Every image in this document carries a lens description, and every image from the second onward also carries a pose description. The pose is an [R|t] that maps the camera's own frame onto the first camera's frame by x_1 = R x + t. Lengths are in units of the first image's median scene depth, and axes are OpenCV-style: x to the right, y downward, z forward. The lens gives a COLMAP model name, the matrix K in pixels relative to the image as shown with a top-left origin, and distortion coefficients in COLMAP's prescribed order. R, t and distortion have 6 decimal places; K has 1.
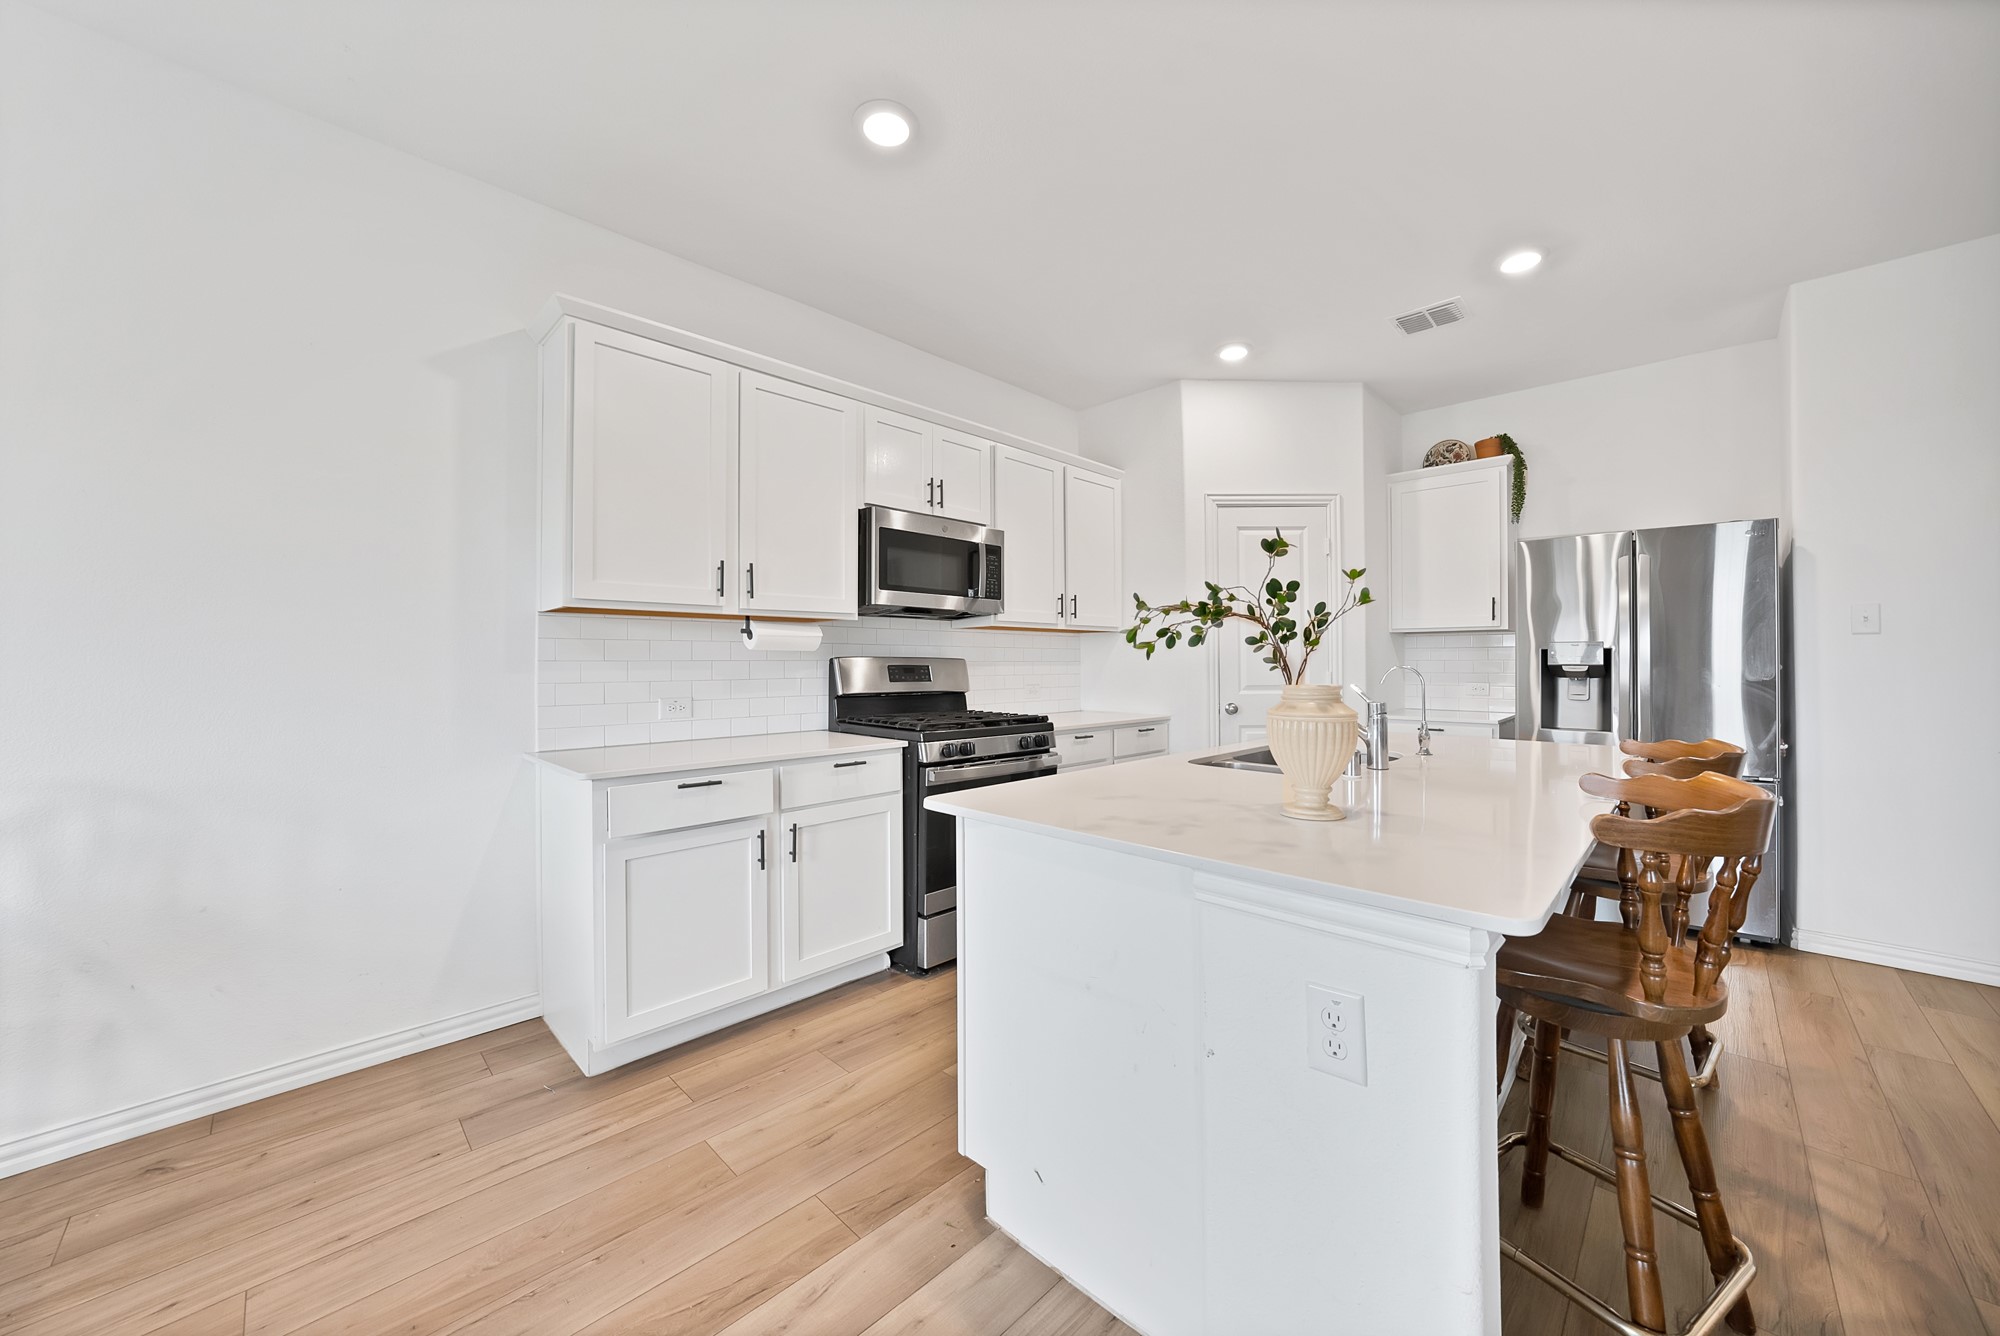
lens RADIAL K [[715.5, 0, 1004.7], [0, 715.5, 649.4], [0, 0, 1]] dist [-0.022782, 0.004350]
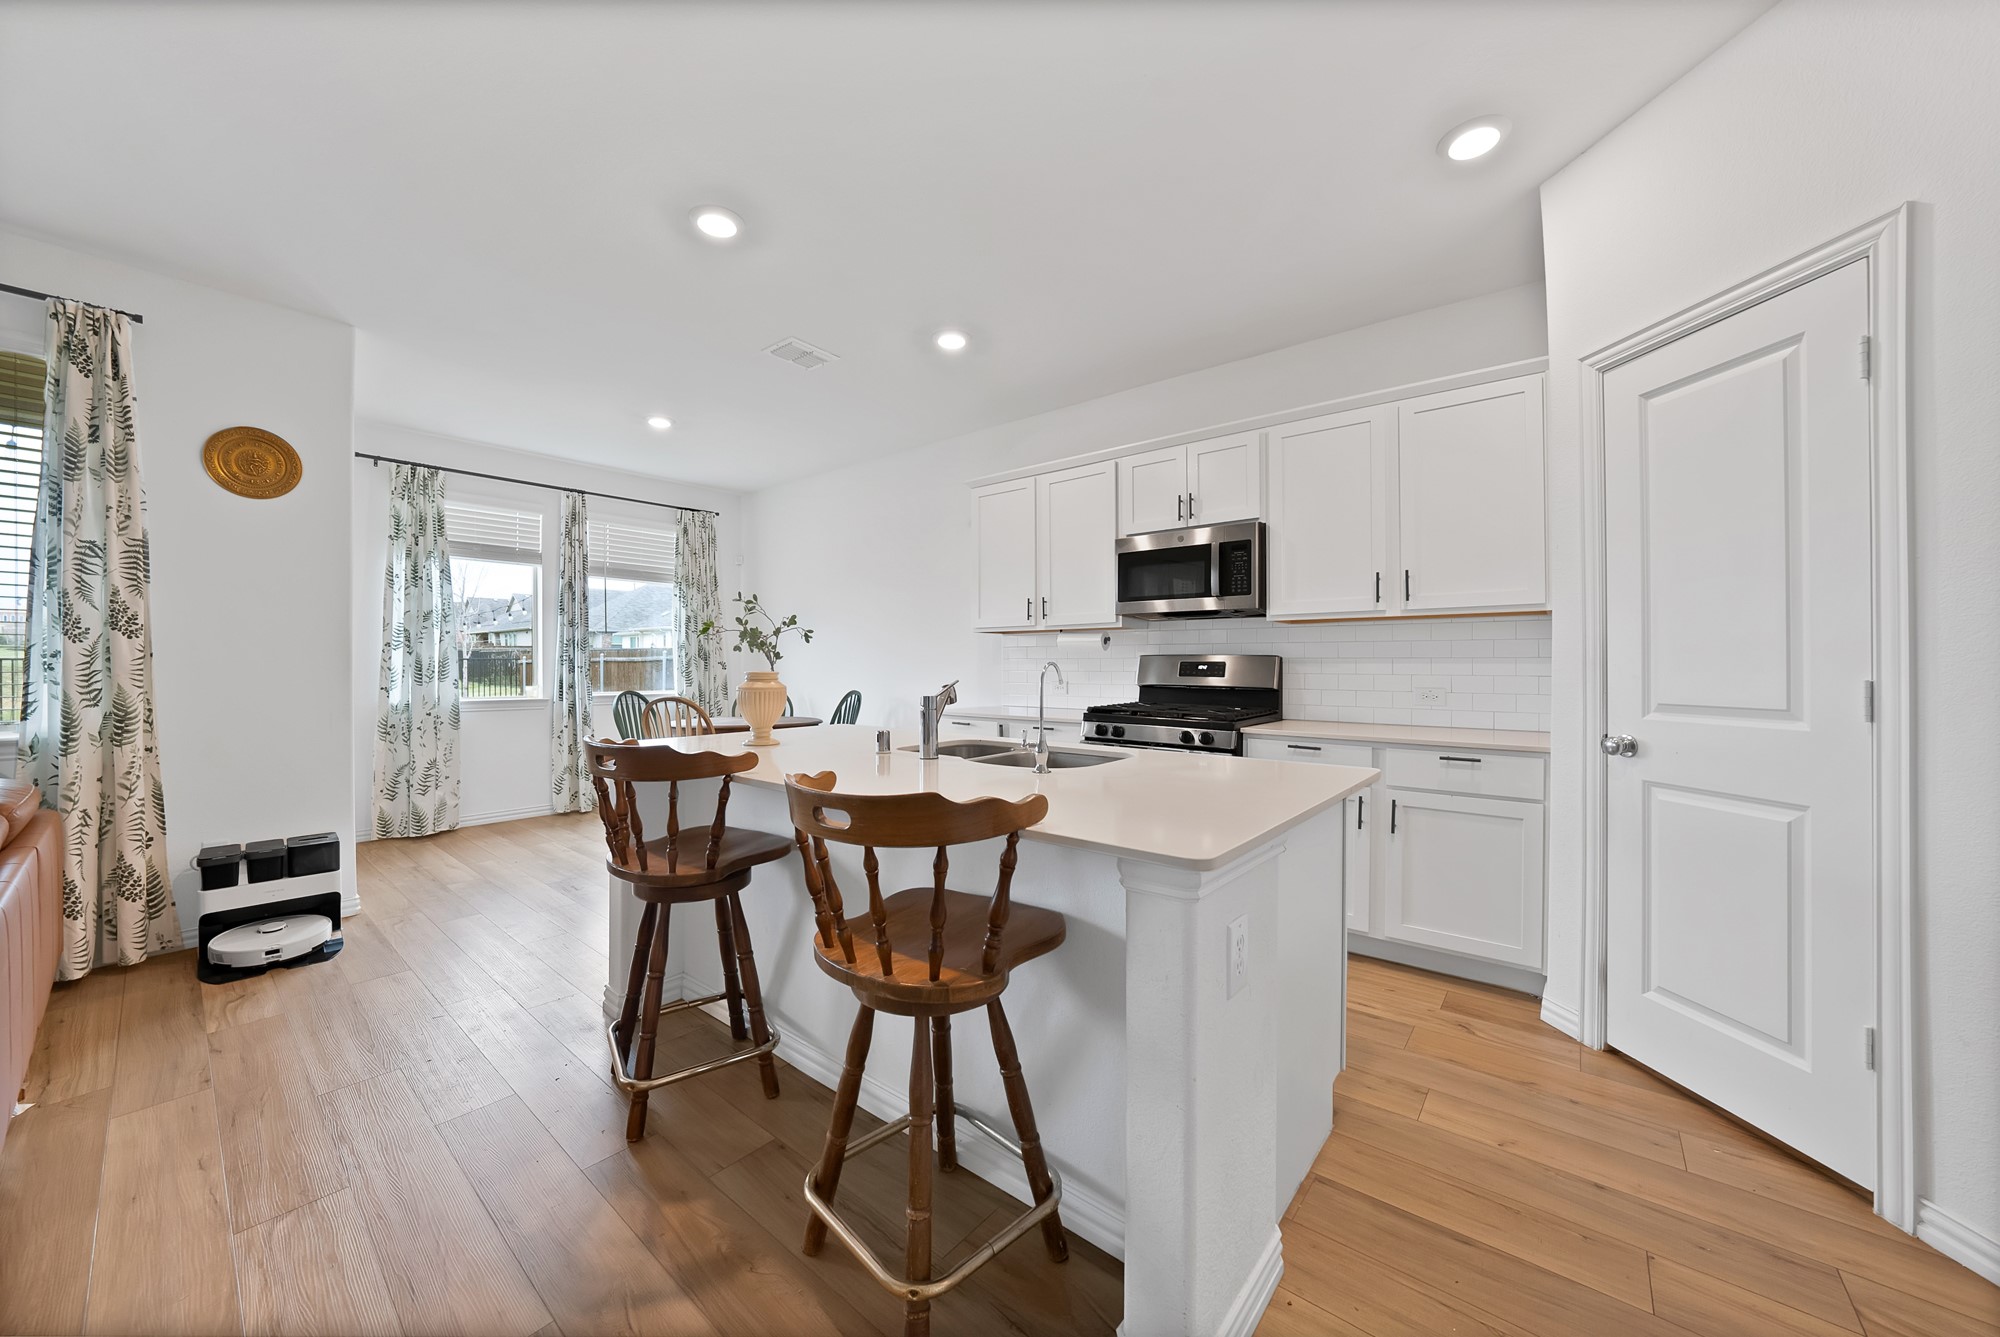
lens RADIAL K [[715.5, 0, 988.4], [0, 715.5, 663.5], [0, 0, 1]] dist [-0.022782, 0.004350]
pose [[0.077653, -0.000275, -0.996980, 1.012243], [0.010606, 0.999944, 0.000551, 0.021028], [0.996924, -0.010617, 0.077652, 0.623265]]
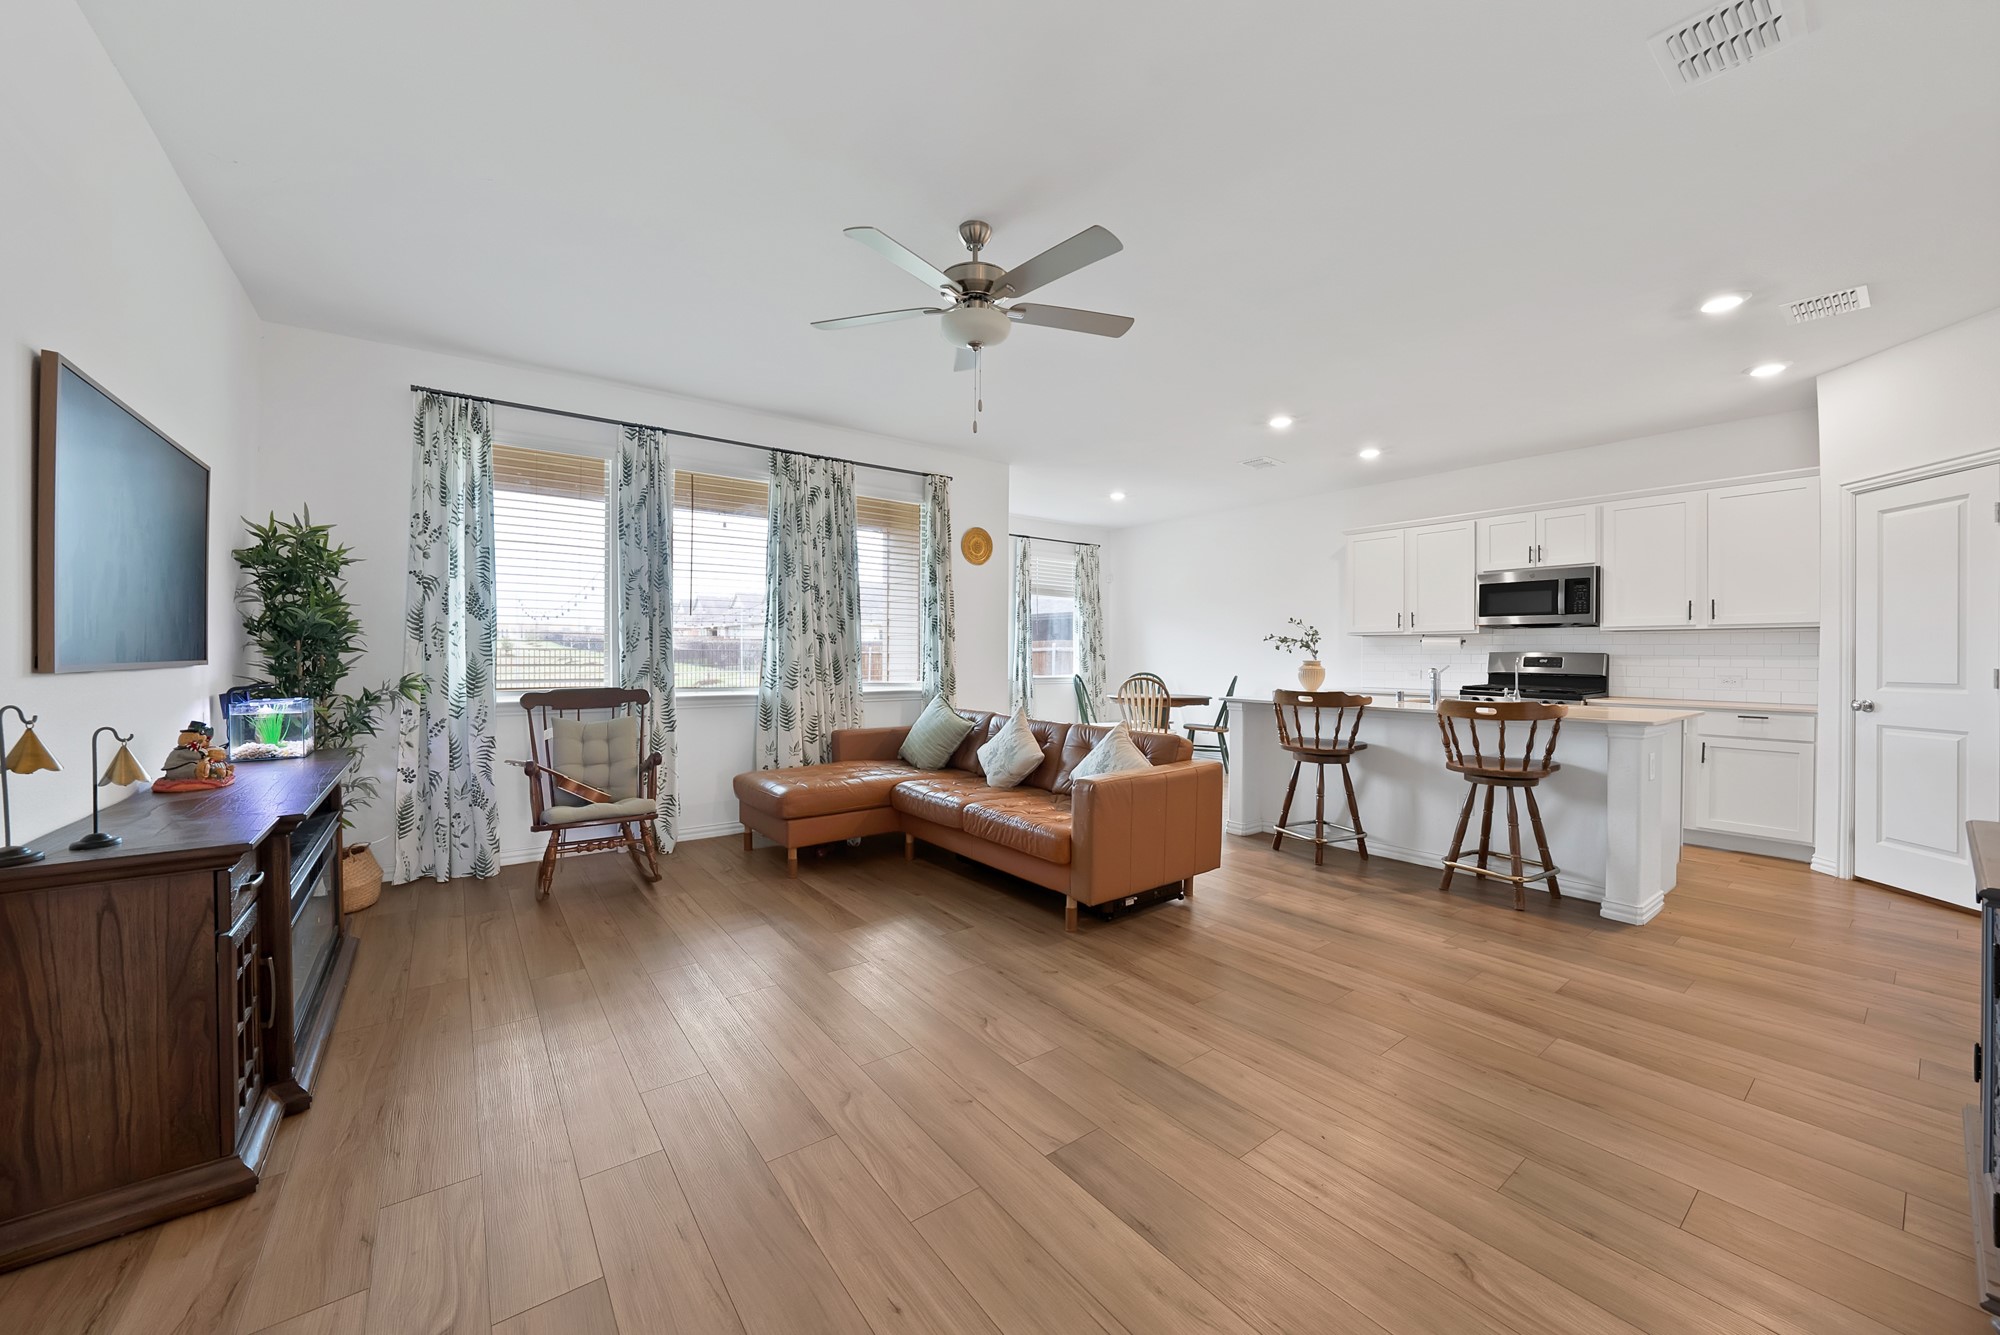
lens RADIAL K [[715.5, 0, 987.9], [0, 715.5, 659.5], [0, 0, 1]] dist [-0.022782, 0.004350]
pose [[-0.161235, 0.005255, -0.986902, 1.794175], [0.004799, 0.999978, 0.004541, 0.014944], [0.986904, -0.004004, -0.161257, 0.001818]]
